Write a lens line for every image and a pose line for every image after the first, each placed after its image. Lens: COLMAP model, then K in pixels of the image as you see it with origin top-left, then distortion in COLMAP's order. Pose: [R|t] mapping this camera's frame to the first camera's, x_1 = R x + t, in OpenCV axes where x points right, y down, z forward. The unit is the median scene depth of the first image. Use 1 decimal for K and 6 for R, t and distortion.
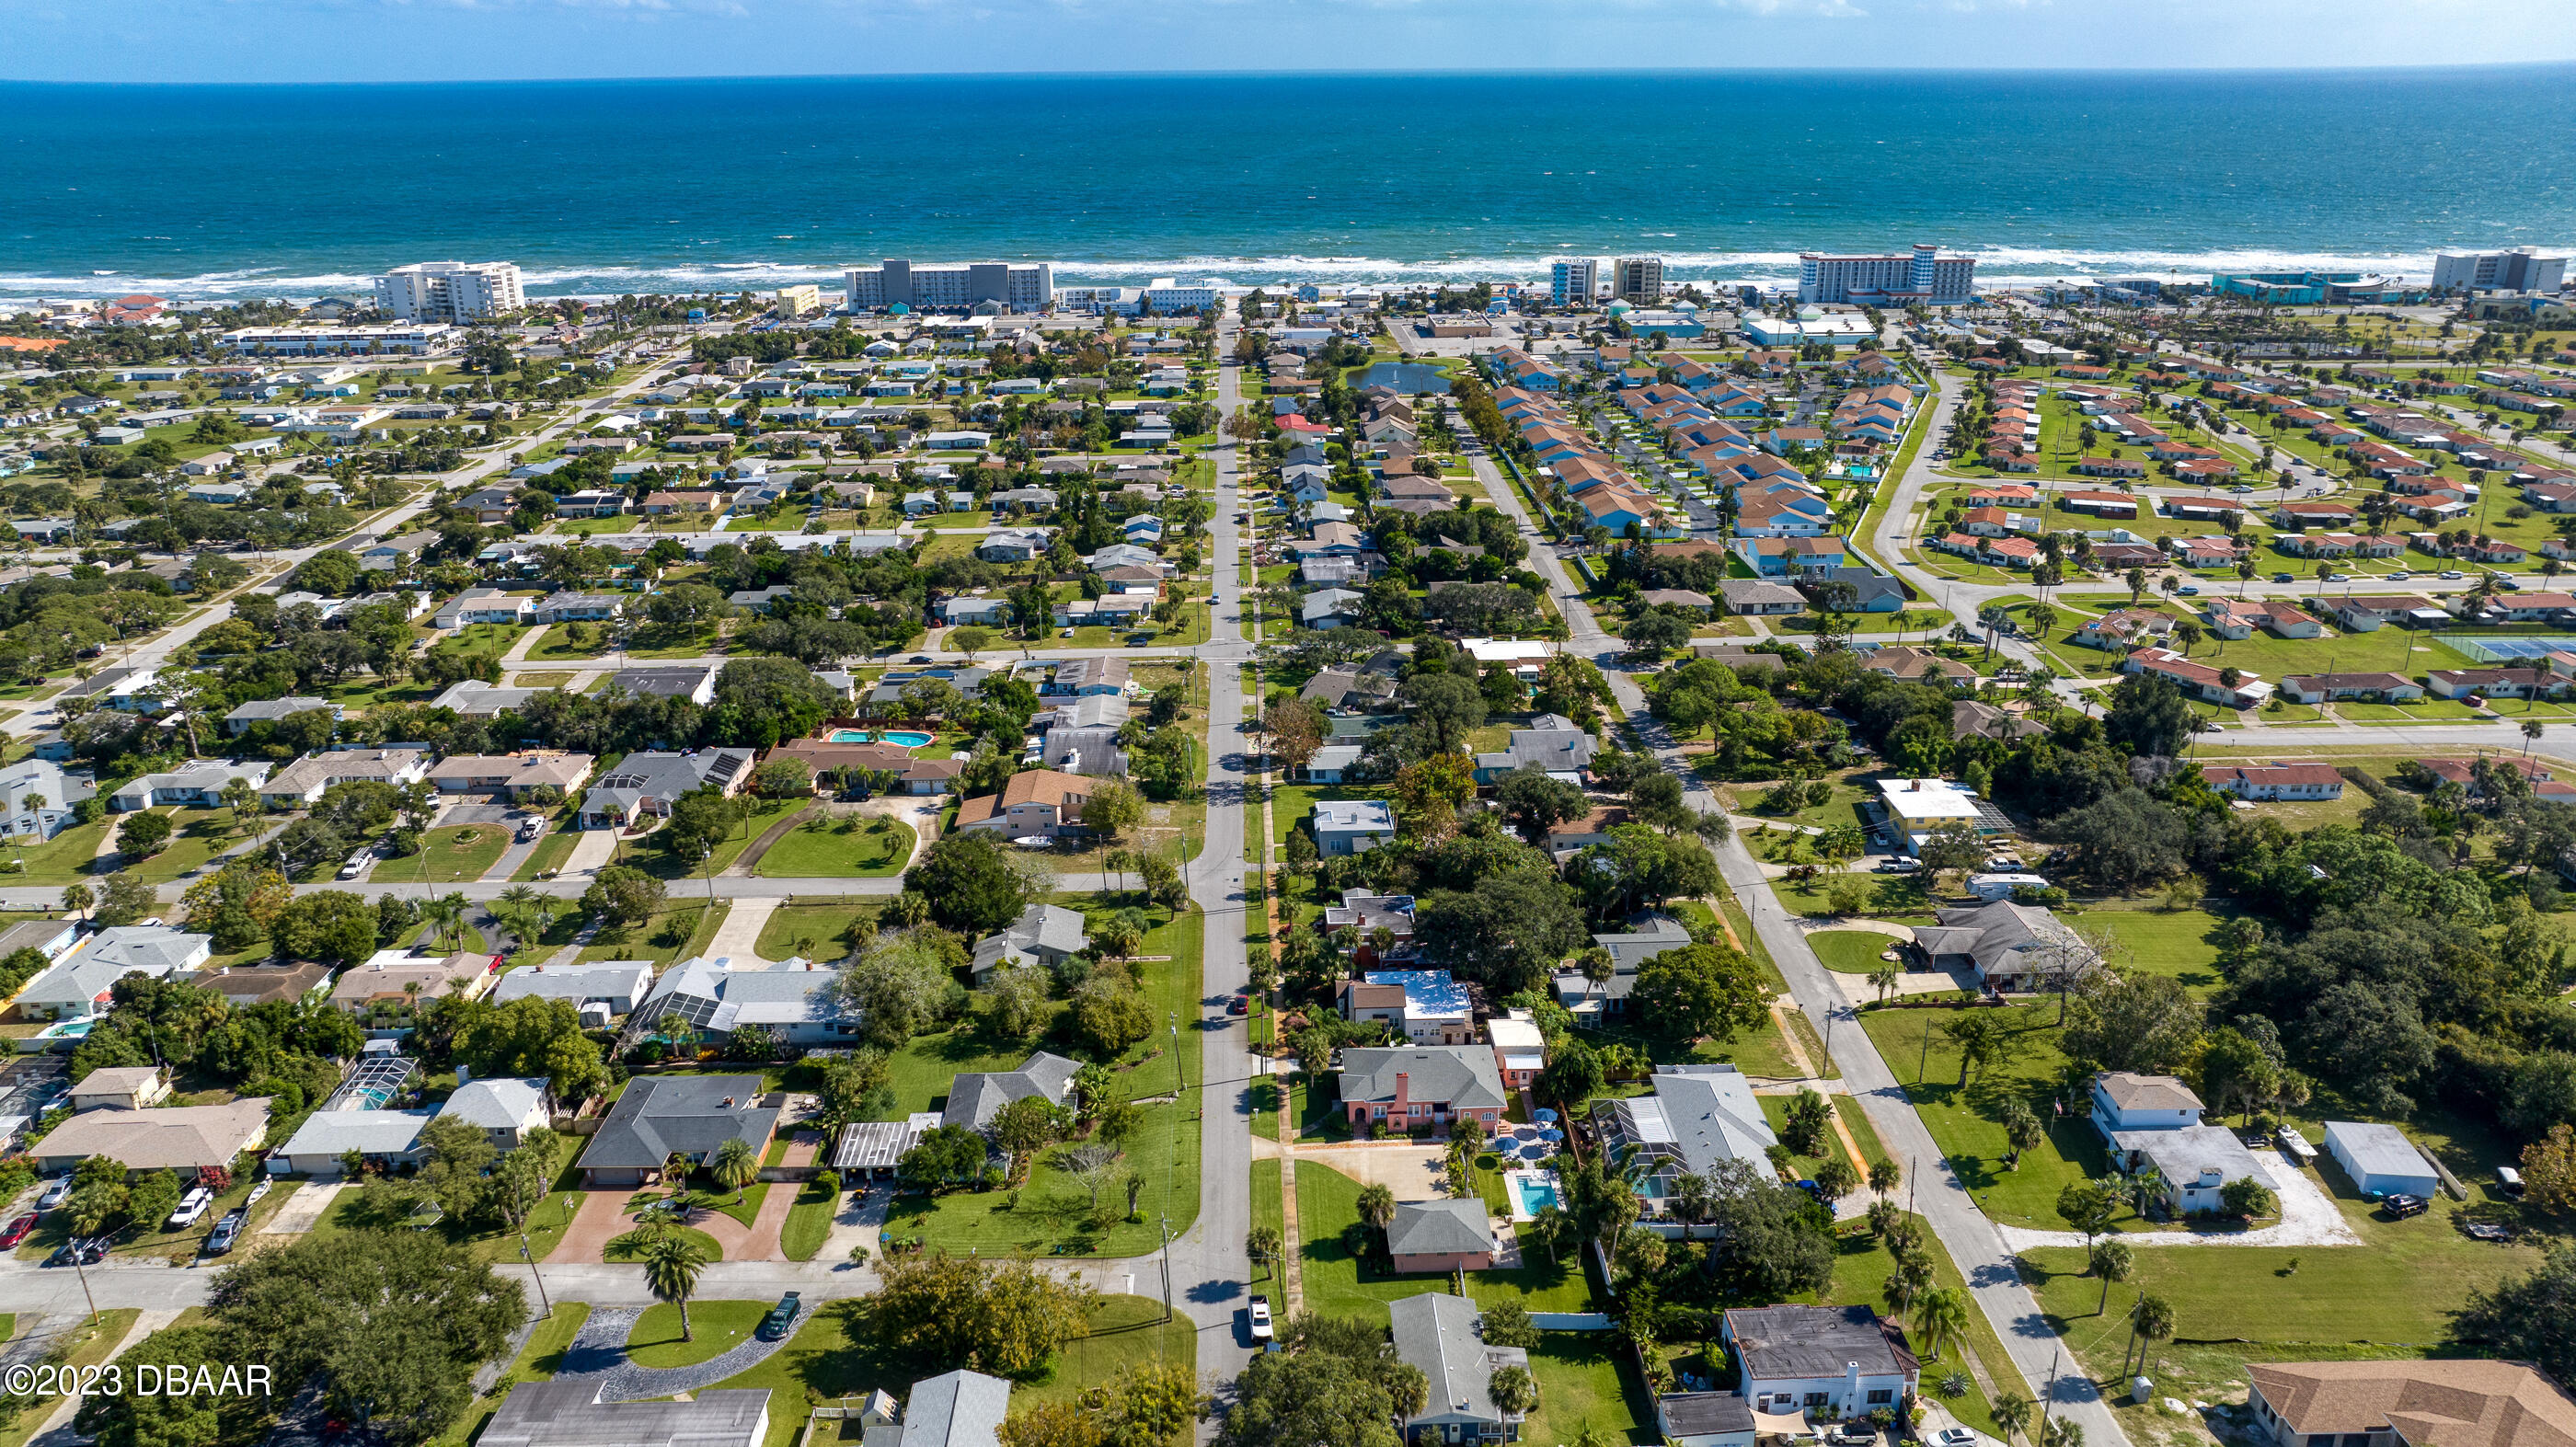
lens RADIAL K [[1809.4, 0, 1288.0], [0, 1809.4, 723.5], [0, 0, 1]] dist [-0.019266, -0.002035]
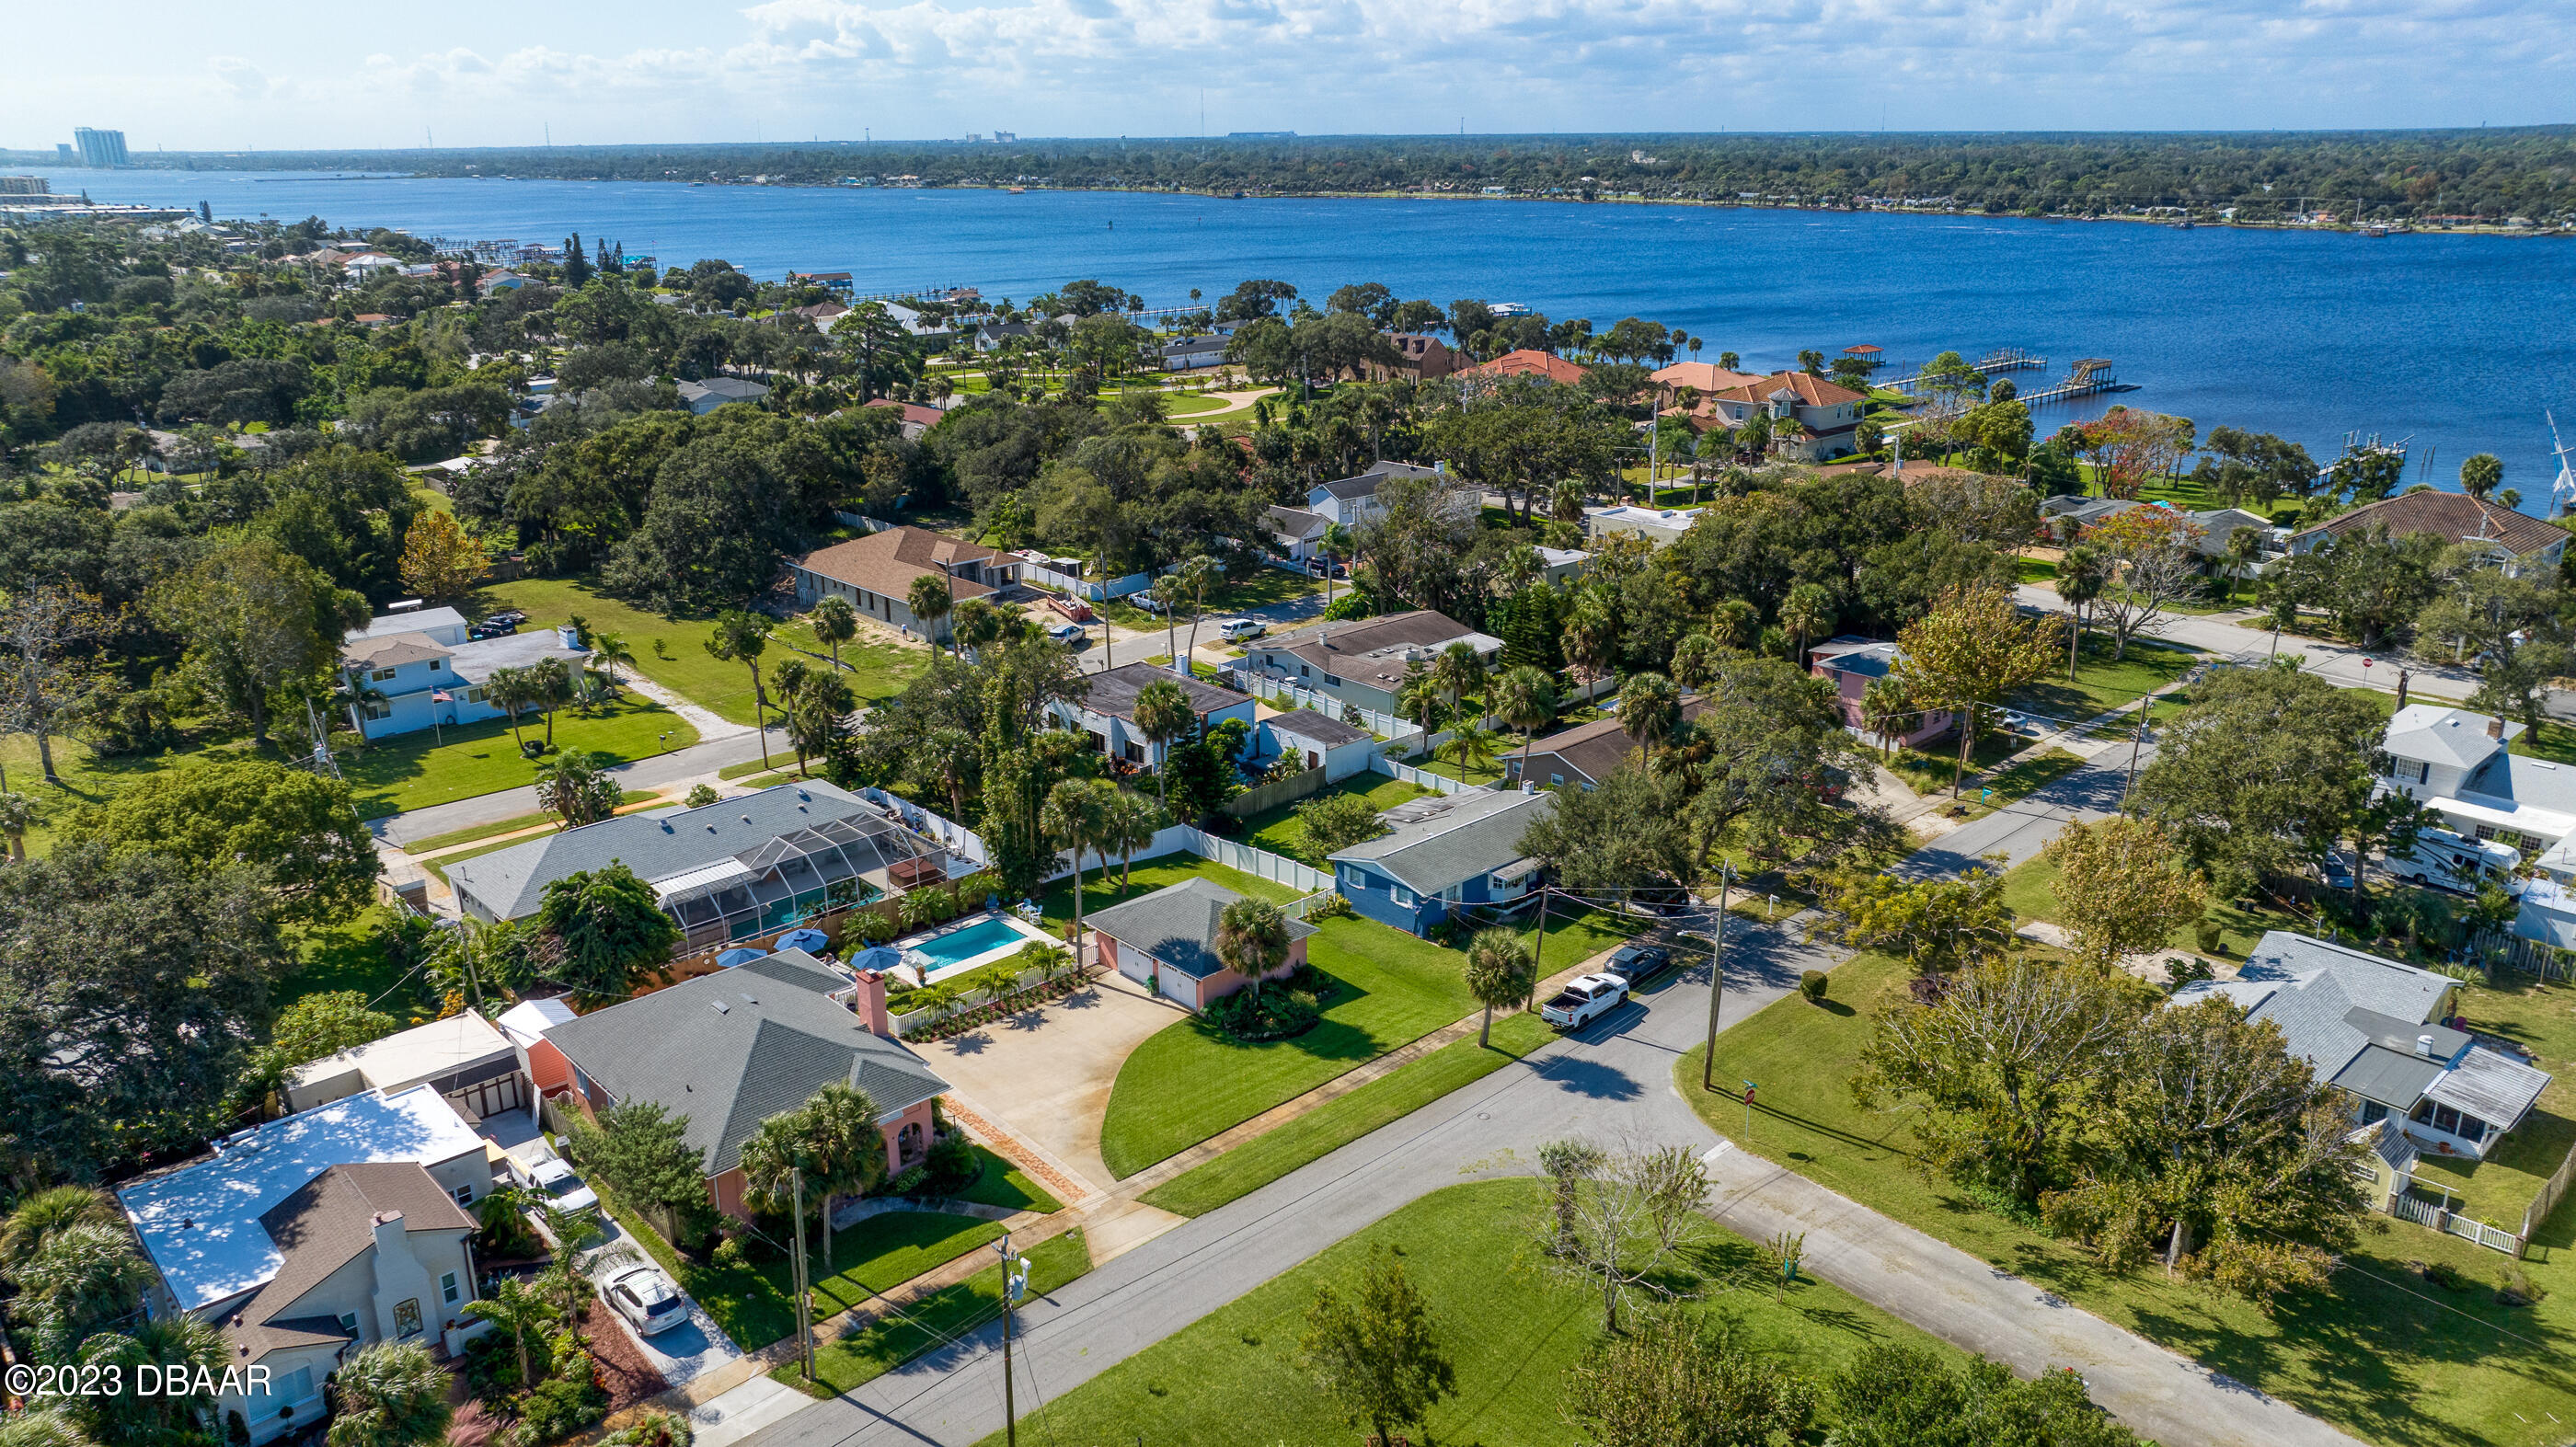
lens RADIAL K [[1809.4, 0, 1288.0], [0, 1809.4, 723.5], [0, 0, 1]] dist [-0.019266, -0.002035]
pose [[-0.659030, -0.215597, 0.720554, -0.262028], [0.274245, 0.823192, 0.497137, -0.030214], [-0.700335, 0.525236, -0.483381, 1.008233]]
